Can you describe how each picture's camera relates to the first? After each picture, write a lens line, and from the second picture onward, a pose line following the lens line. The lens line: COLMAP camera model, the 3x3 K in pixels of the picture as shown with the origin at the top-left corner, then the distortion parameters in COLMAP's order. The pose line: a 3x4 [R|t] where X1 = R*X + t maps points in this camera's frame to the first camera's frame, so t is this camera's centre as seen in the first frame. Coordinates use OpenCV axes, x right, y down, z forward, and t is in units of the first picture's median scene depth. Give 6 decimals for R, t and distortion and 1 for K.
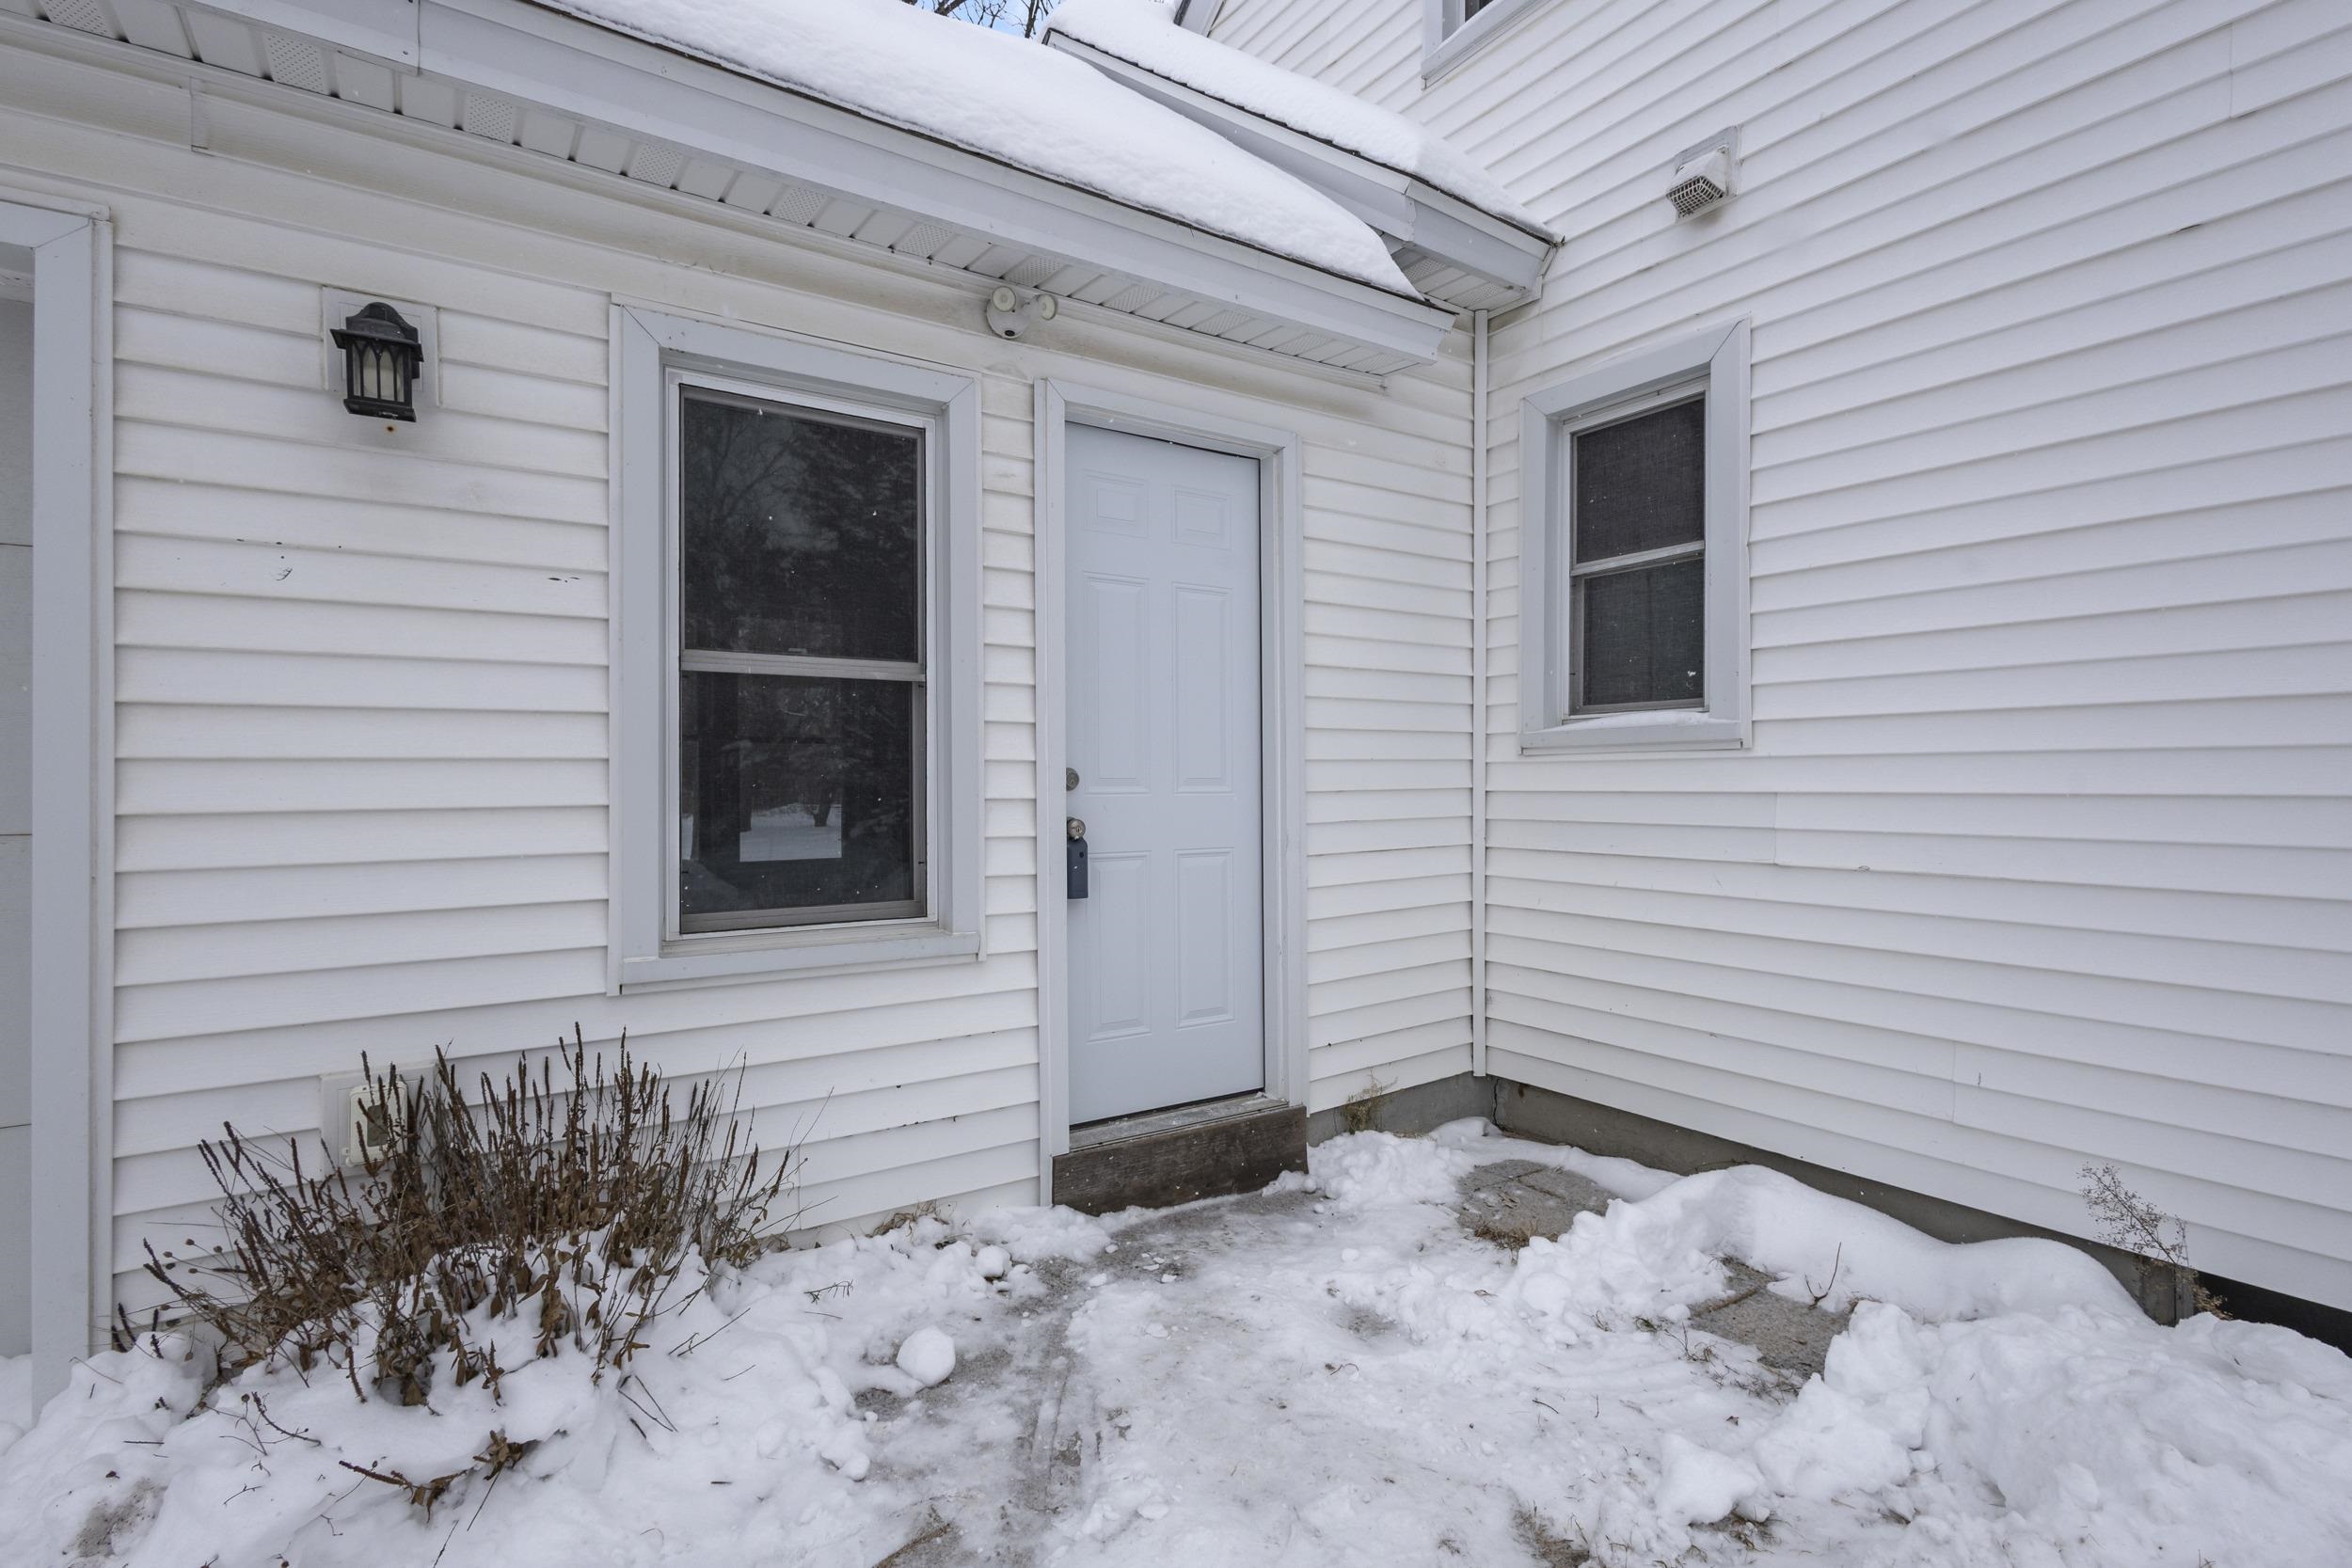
lens RADIAL K [[1095.9, 0, 1163.9], [0, 1095.9, 776.3], [0, 0, 1]] dist [0.008931, -0.002544]
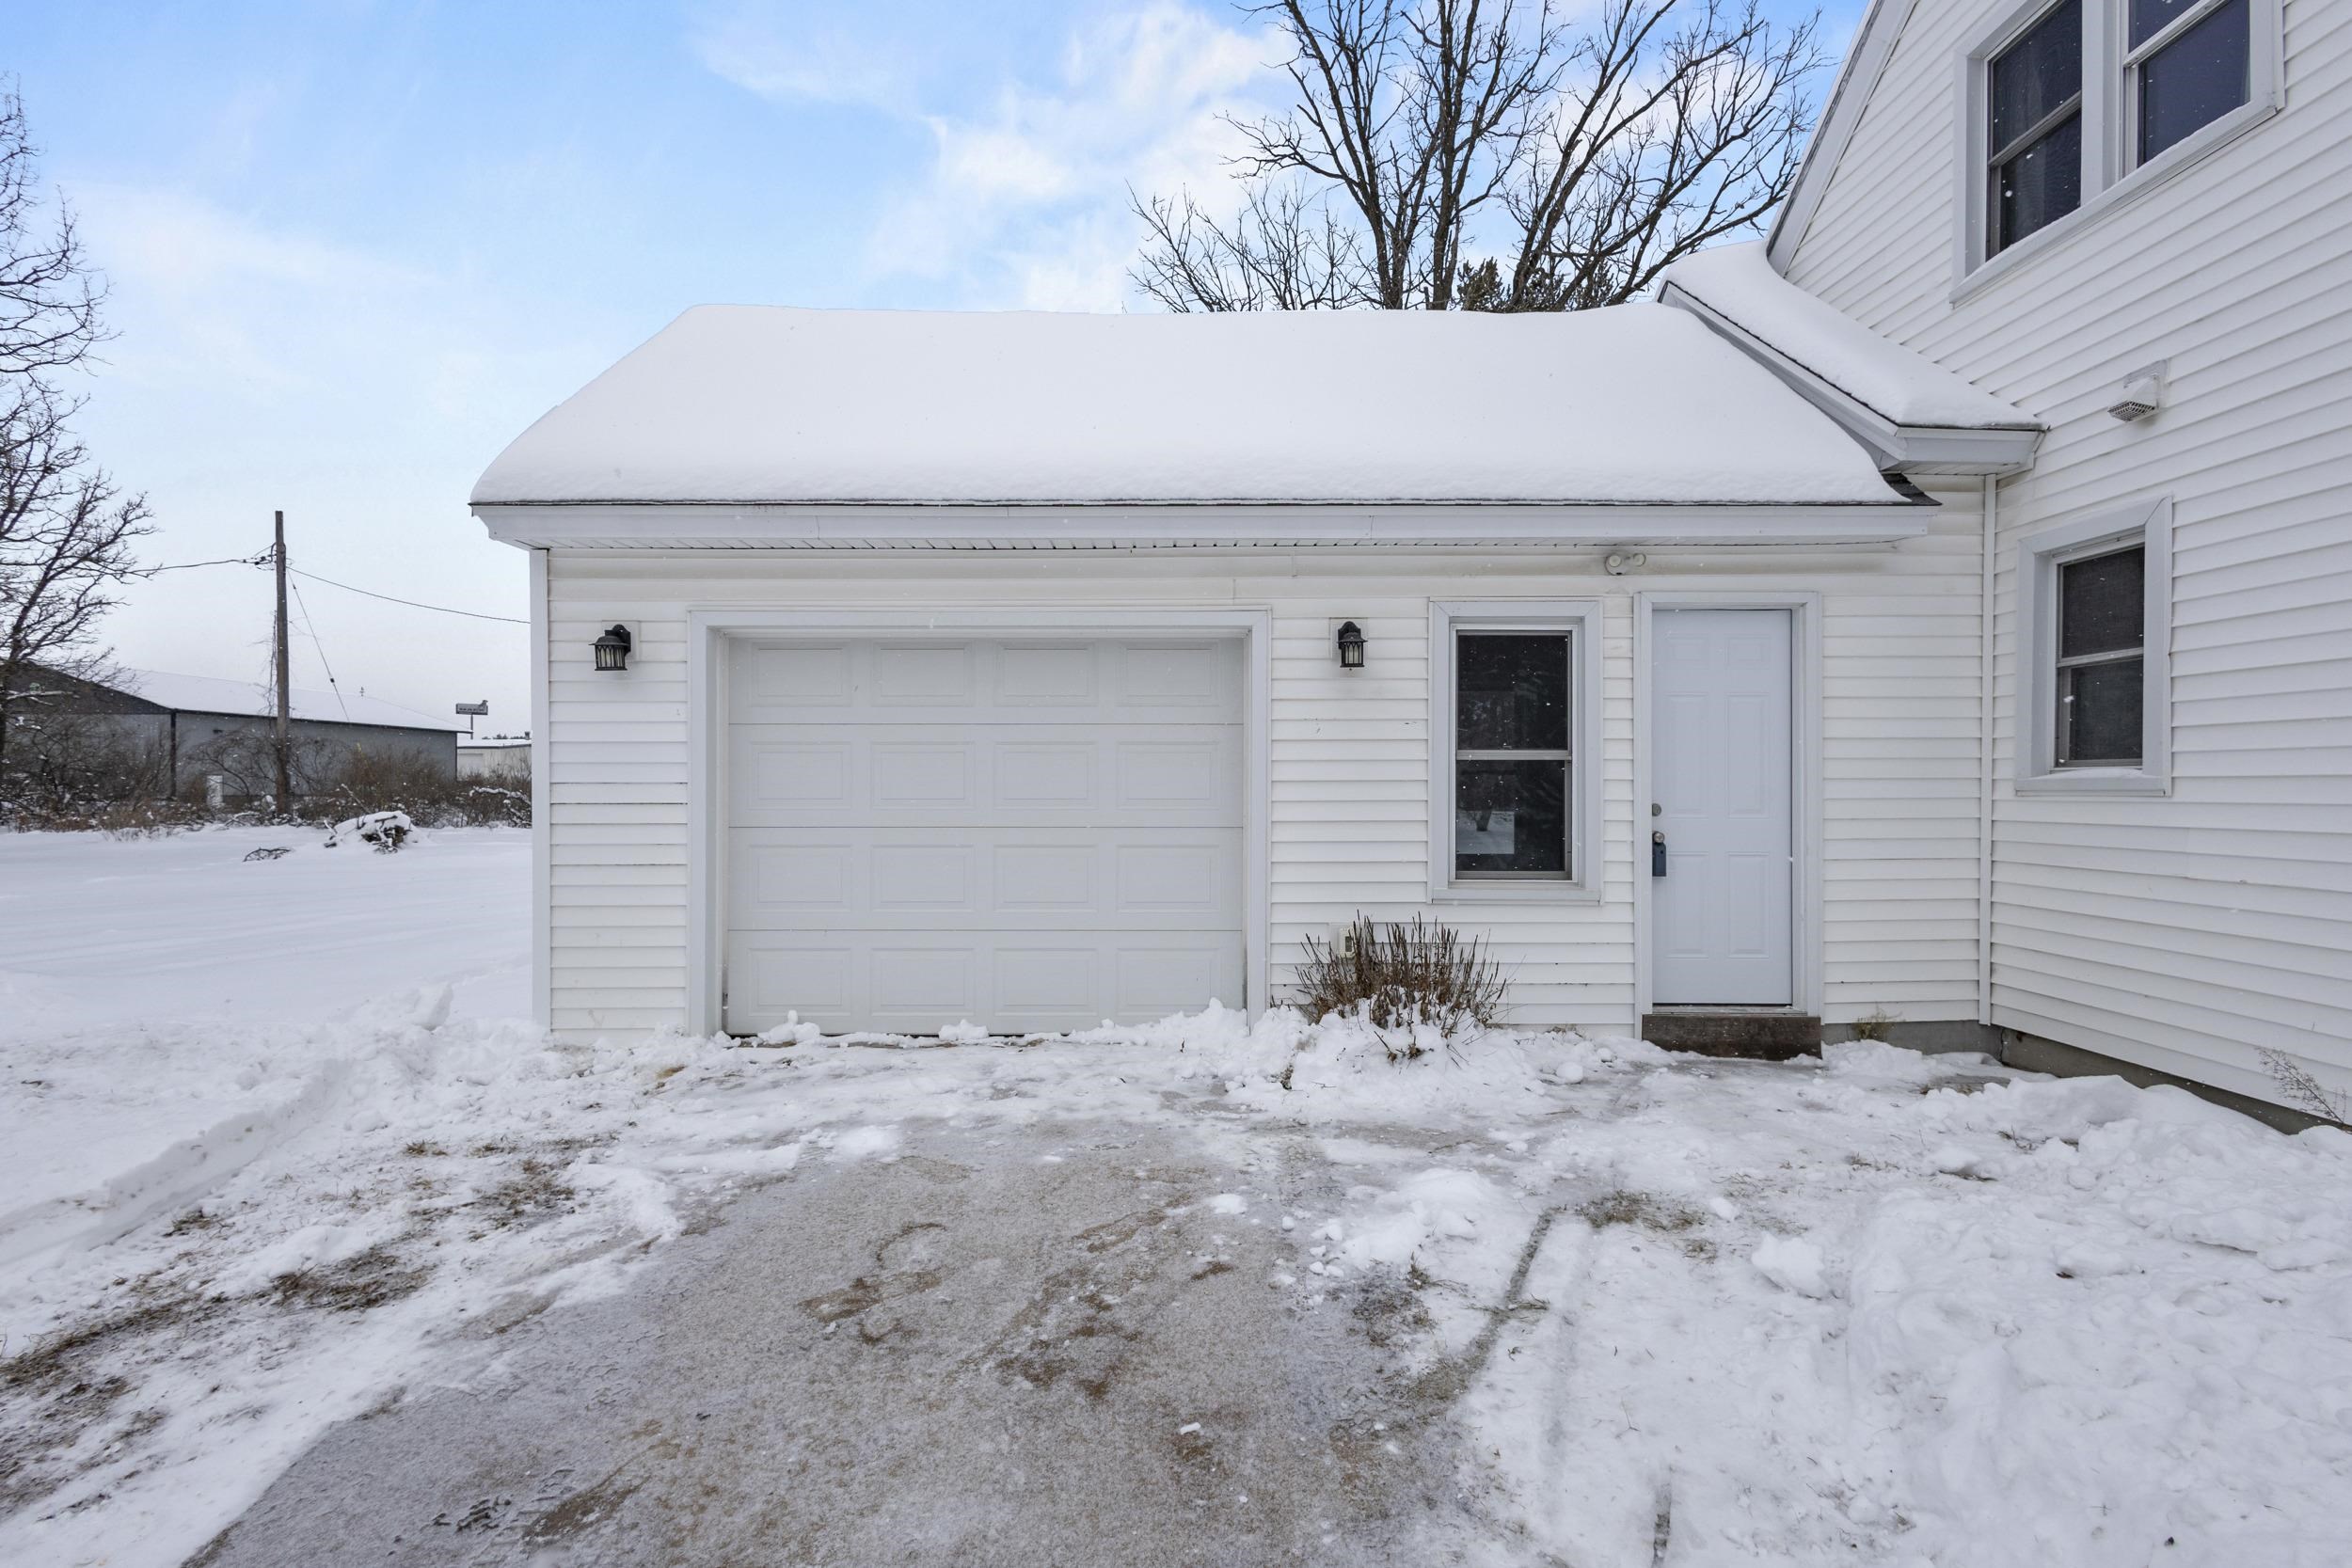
lens RADIAL K [[1095.9, 0, 1180.3], [0, 1095.9, 784.1], [0, 0, 1]] dist [0.008931, -0.002544]
pose [[0.844212, 0.004551, -0.535989, 0.215864], [-0.003279, 0.999989, 0.003327, -0.042049], [0.535999, -0.001051, 0.844218, -0.914035]]
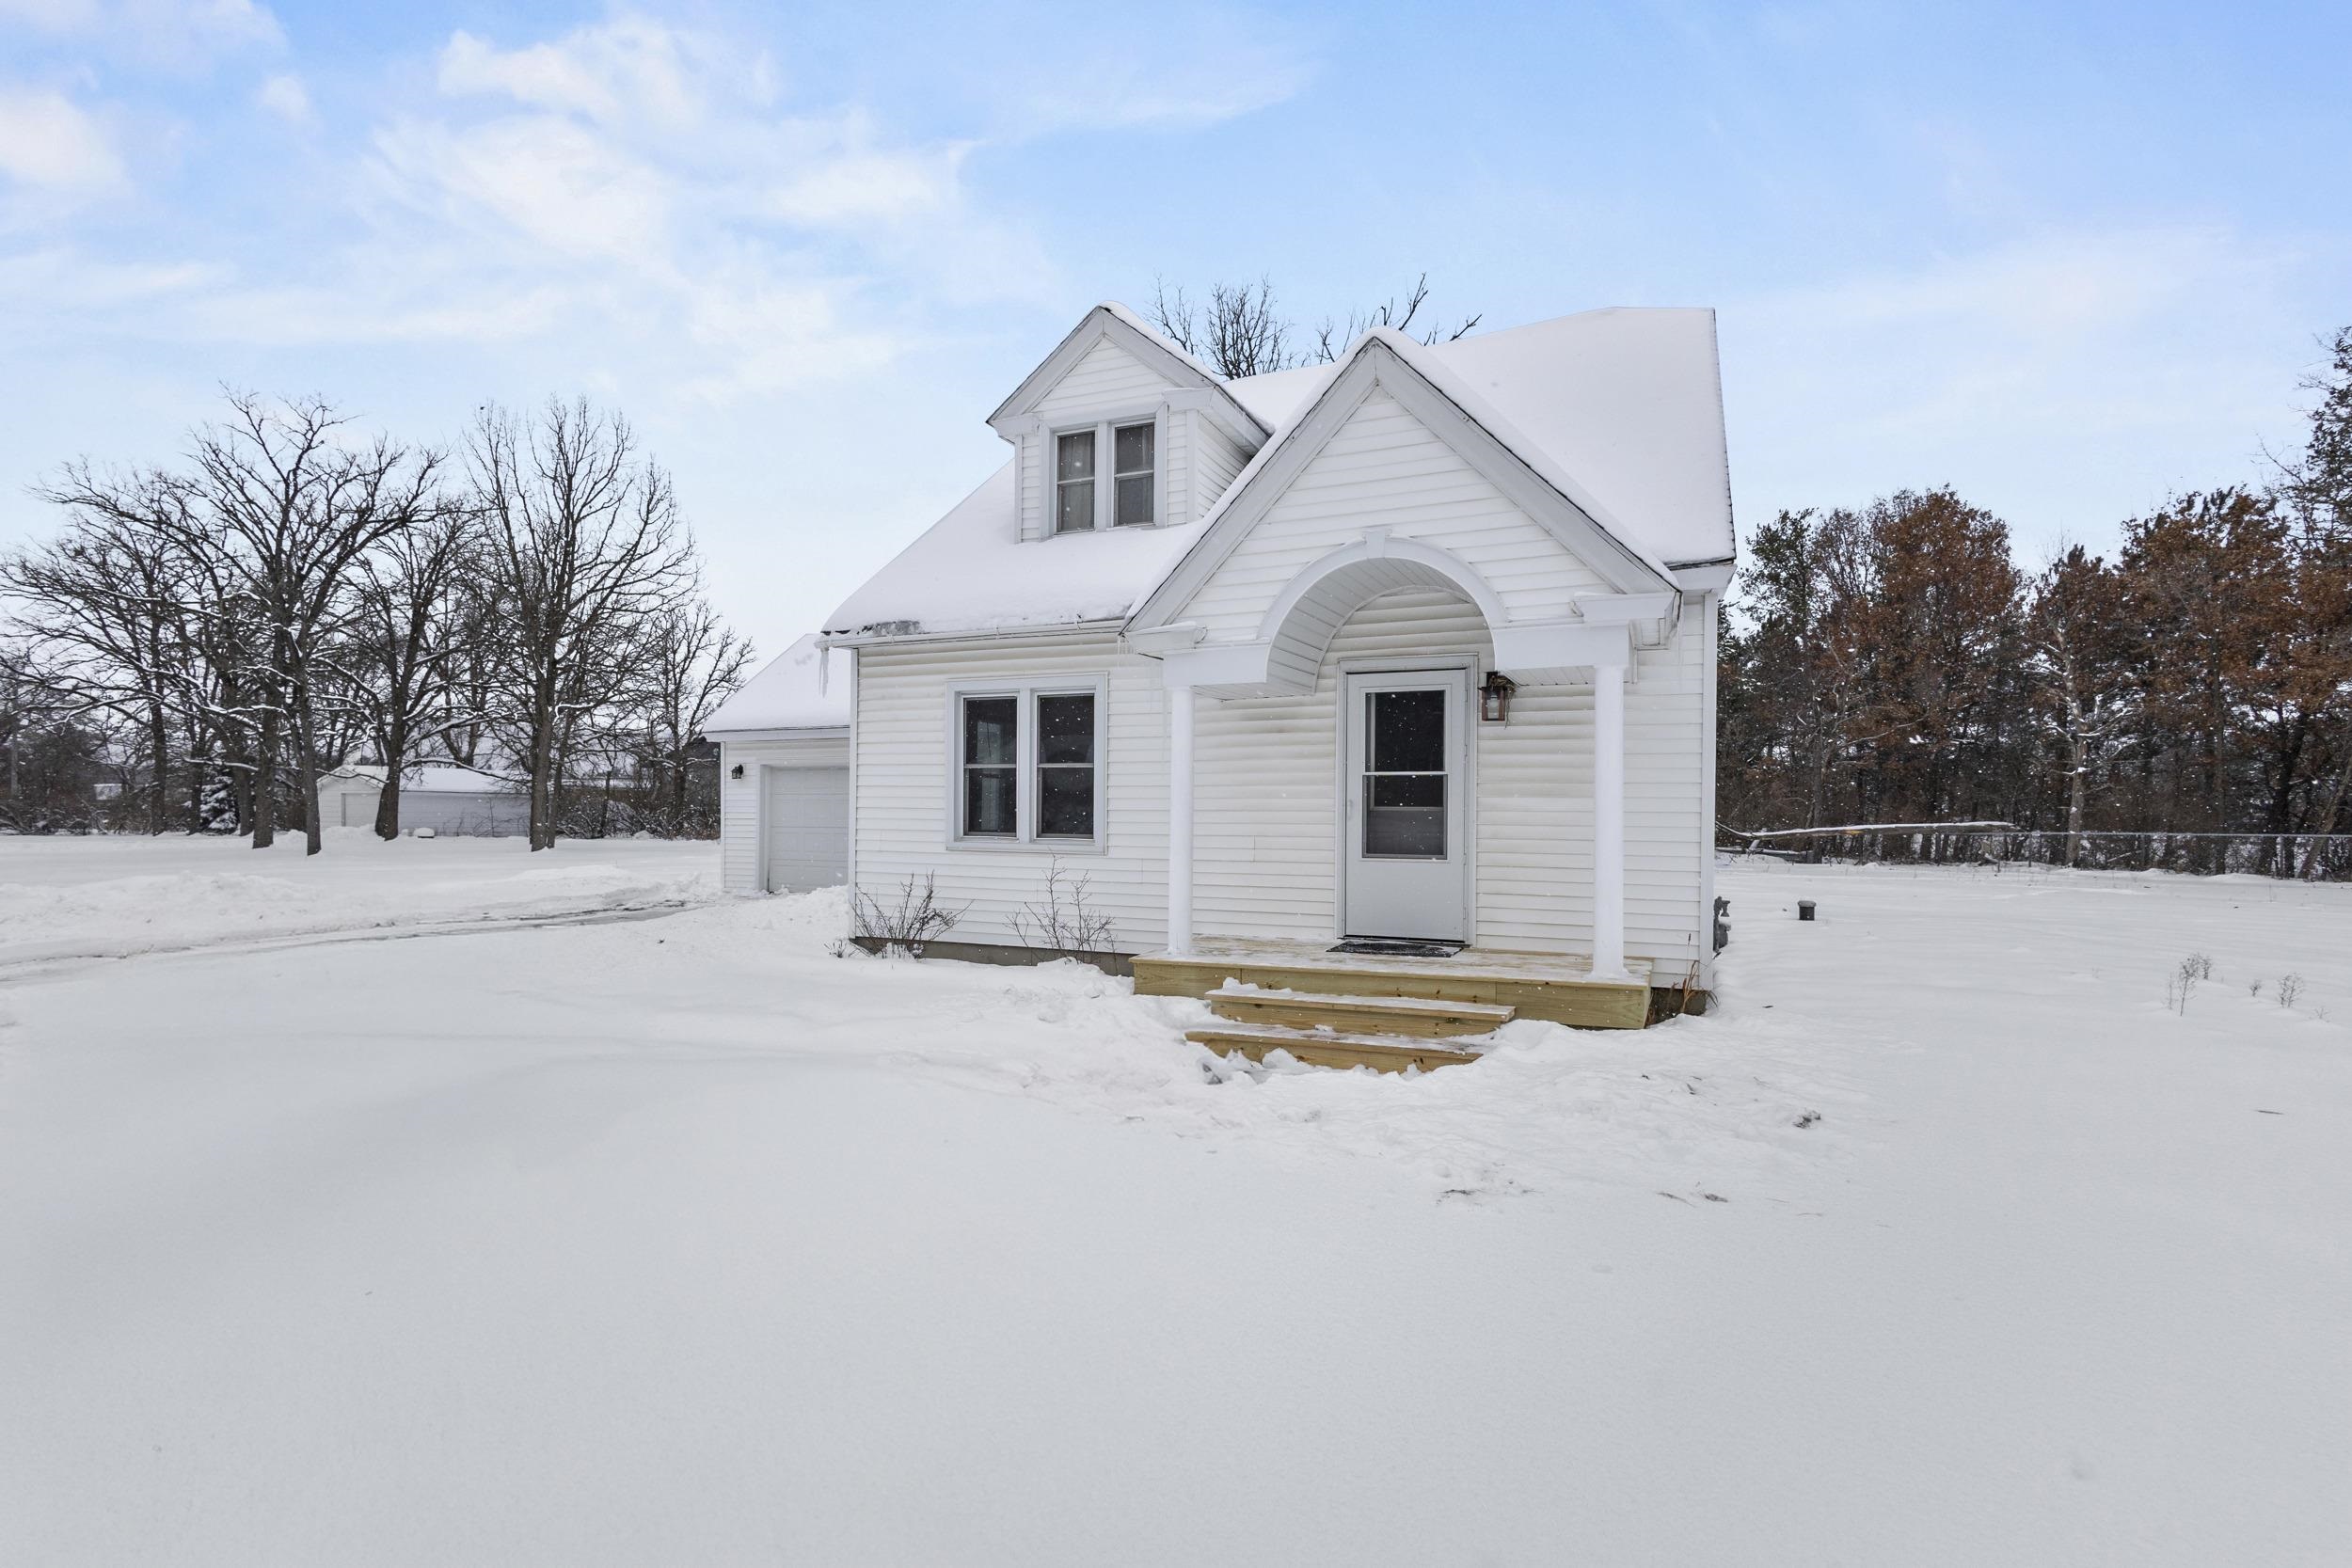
lens RADIAL K [[1095.9, 0, 1182.2], [0, 1095.9, 816.6], [0, 0, 1]] dist [0.008931, -0.002544]
pose [[0.549060, 0.008070, -0.835744, 4.567537], [-0.007368, 0.999961, 0.004816, -0.056655], [0.835750, 0.003513, 0.549098, -1.143079]]
